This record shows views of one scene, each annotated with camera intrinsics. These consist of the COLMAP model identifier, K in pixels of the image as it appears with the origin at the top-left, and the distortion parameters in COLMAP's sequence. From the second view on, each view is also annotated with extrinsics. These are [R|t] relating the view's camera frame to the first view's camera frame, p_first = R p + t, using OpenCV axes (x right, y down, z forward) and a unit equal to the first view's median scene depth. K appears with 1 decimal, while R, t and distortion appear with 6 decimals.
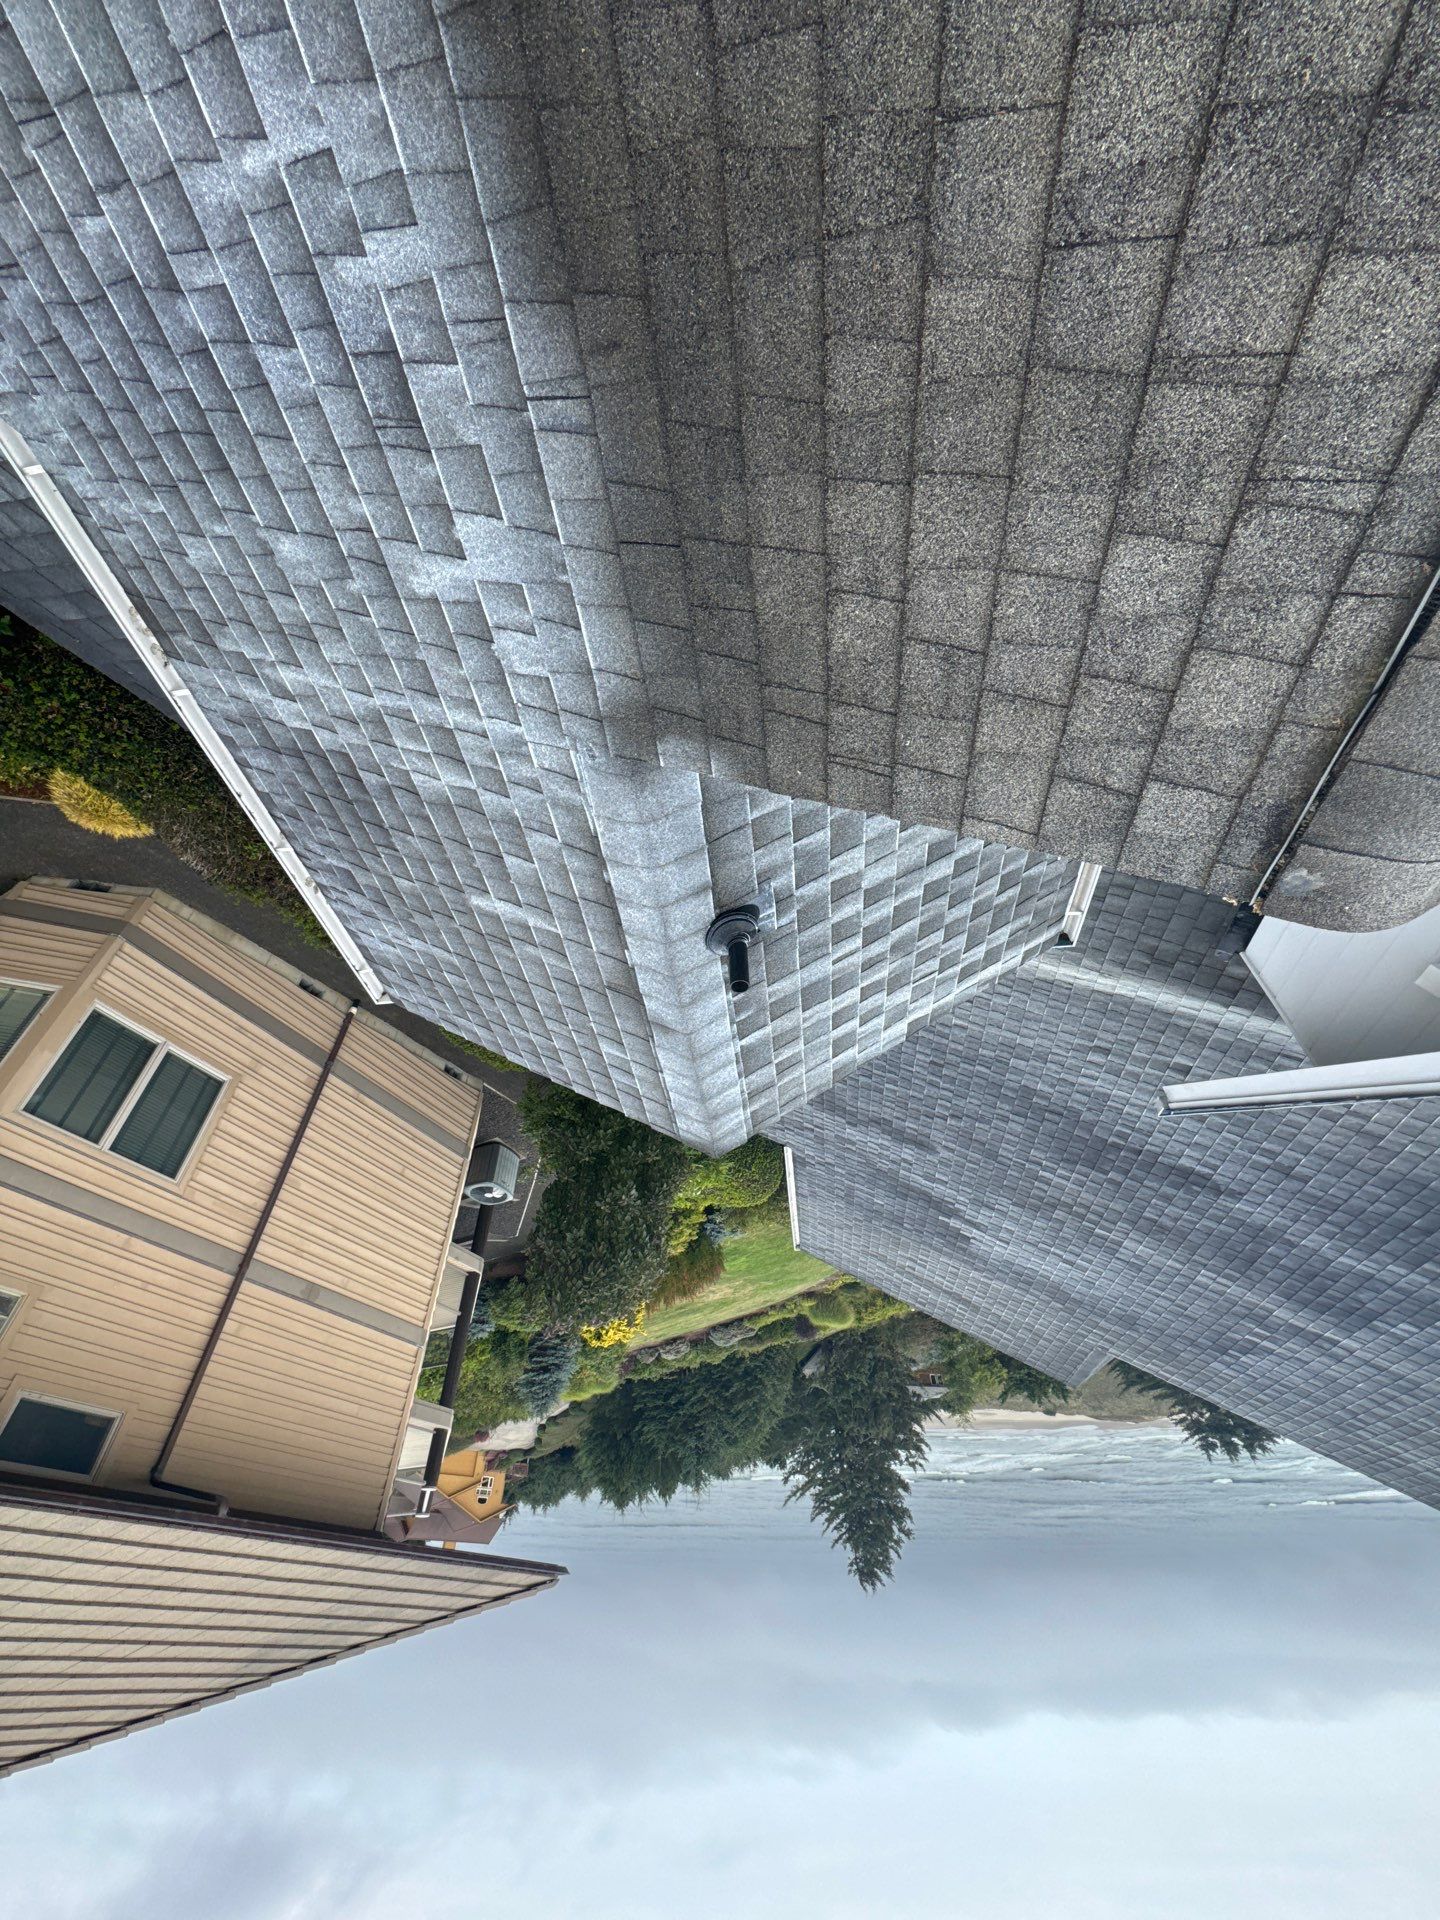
lens RADIAL K [[763.8, 0, 715.8], [0, 763.8, 964.4], [0, 0, 1]] dist [-0.000619, -0.000100]
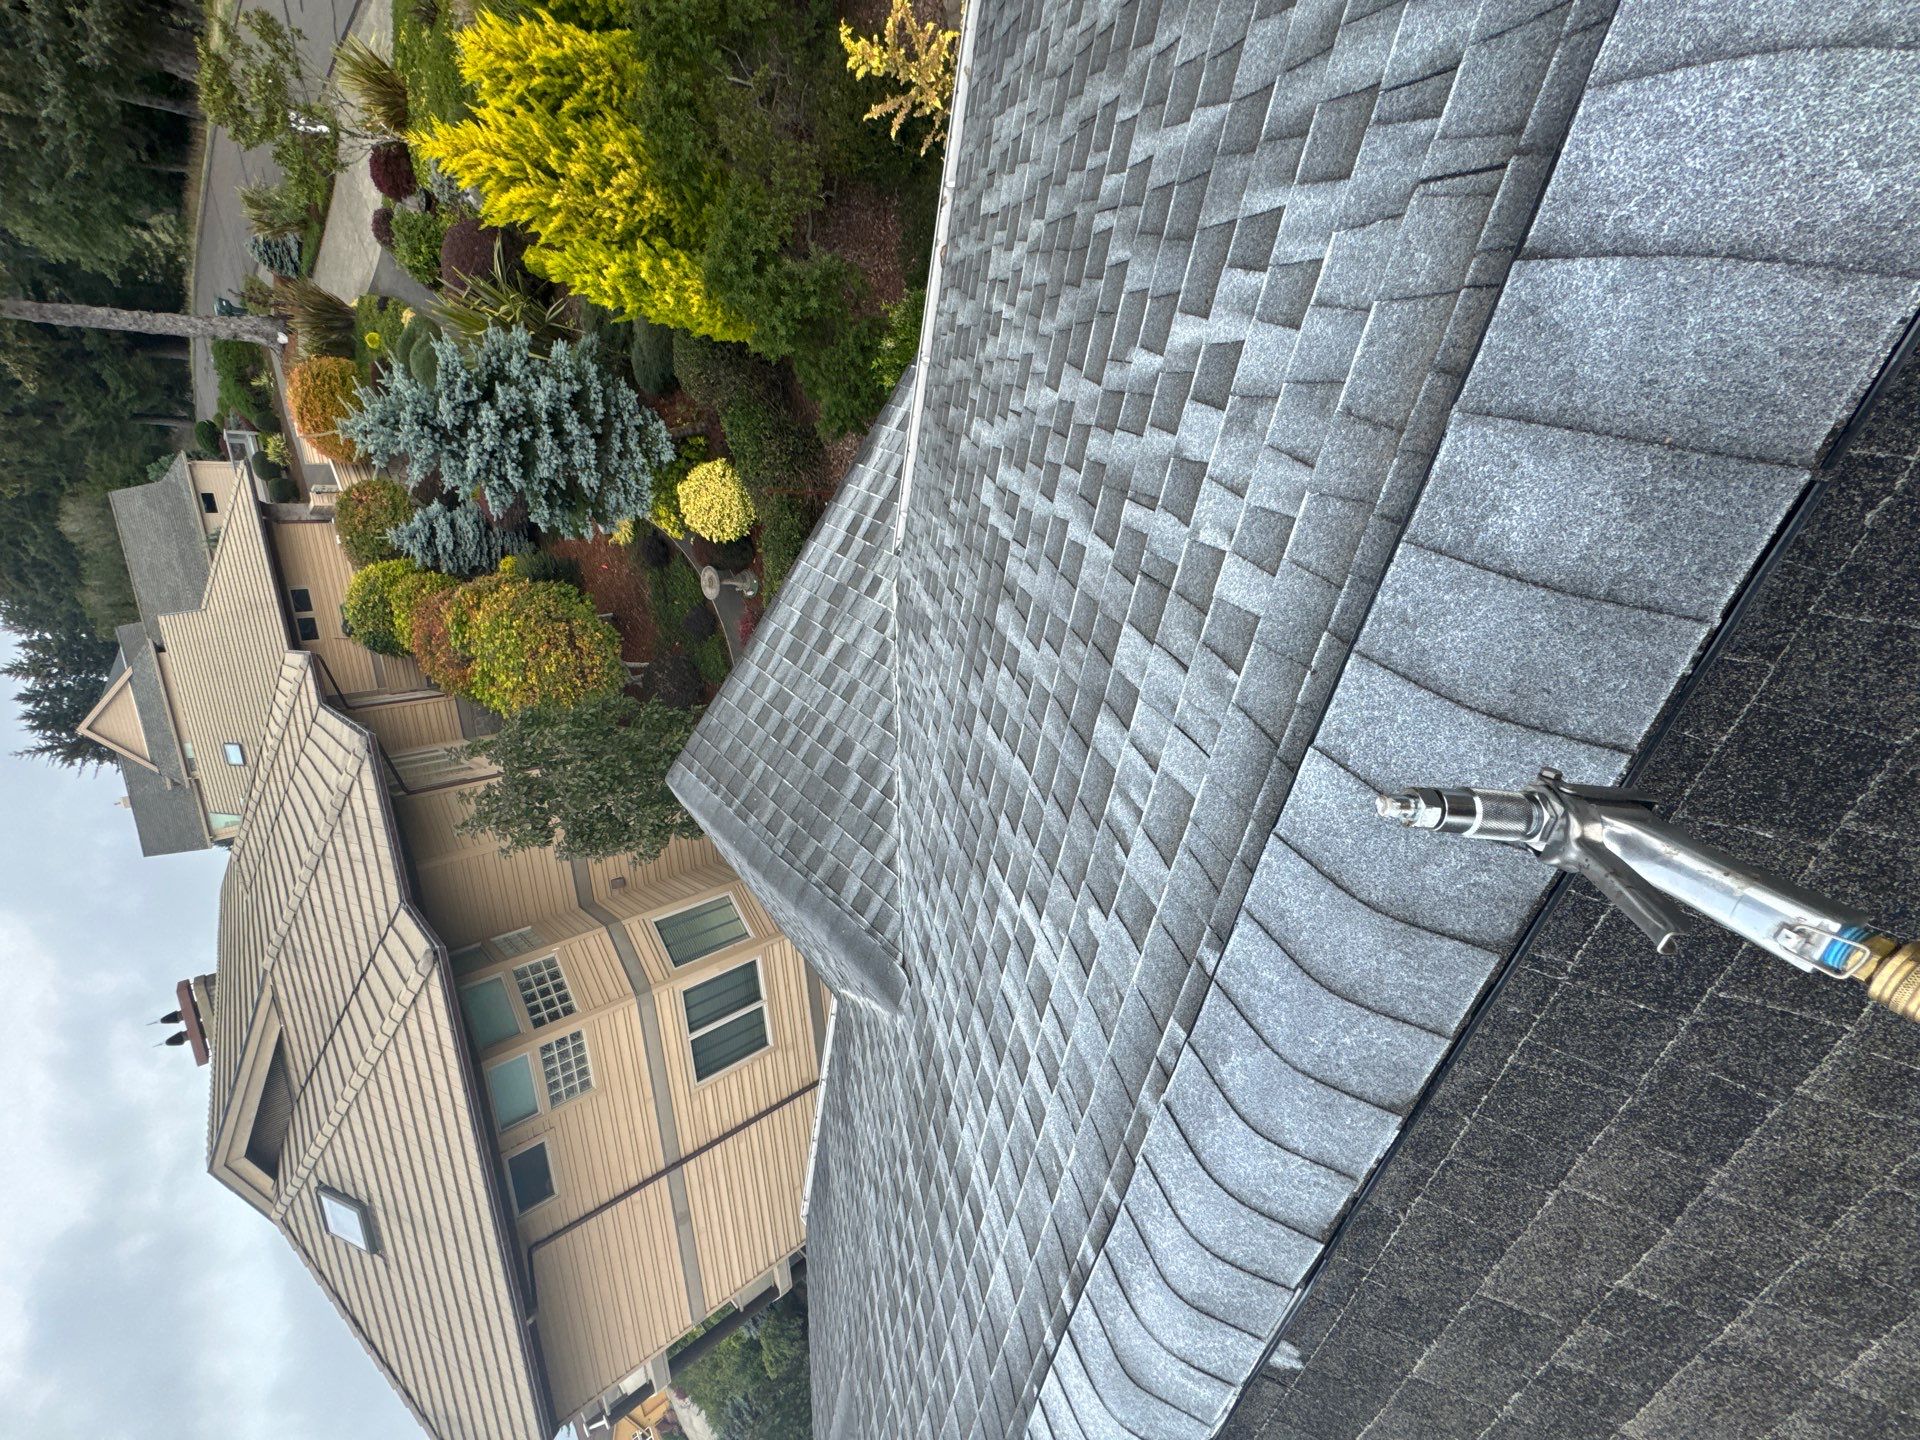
lens RADIAL K [[763.8, 0, 957.2], [0, 763.8, 717.0], [0, 0, 1]] dist [-0.000619, -0.000100]
pose [[0.645020, 0.516299, -0.563369, 0.066980], [-0.696619, 0.700327, -0.155769, -0.310580], [0.314119, 0.492928, 0.811389, -0.352632]]
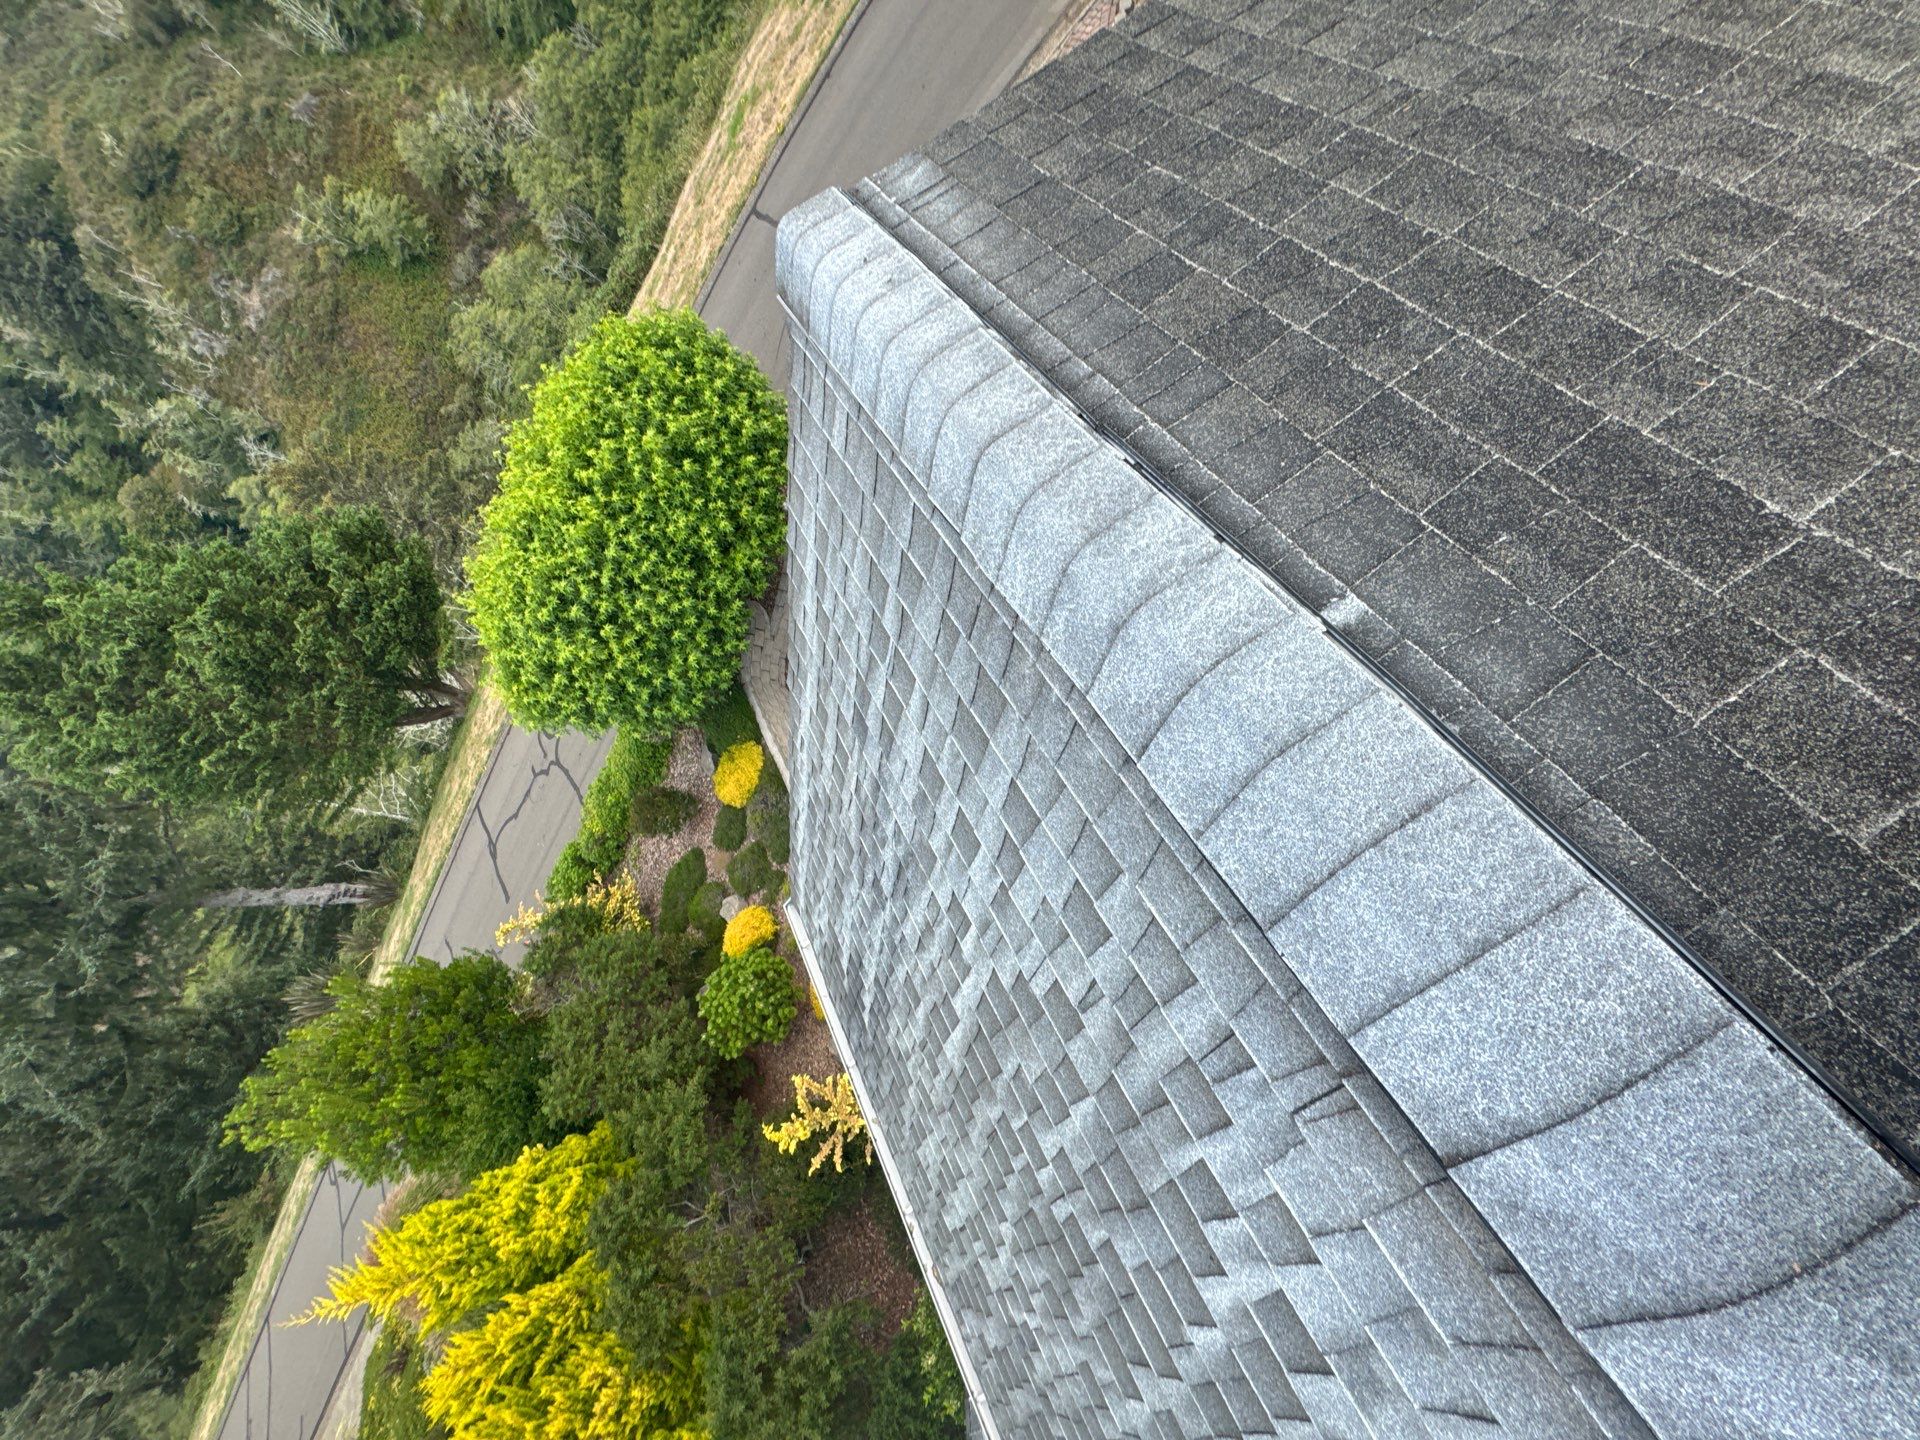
lens RADIAL K [[763.8, 0, 961.1], [0, 763.8, 724.6], [0, 0, 1]] dist [-0.000619, -0.000100]
pose [[0.628051, -0.600337, -0.495124, 0.070399], [-0.241803, 0.454212, -0.857451, -0.337130], [0.739651, 0.658246, 0.140105, -0.371666]]
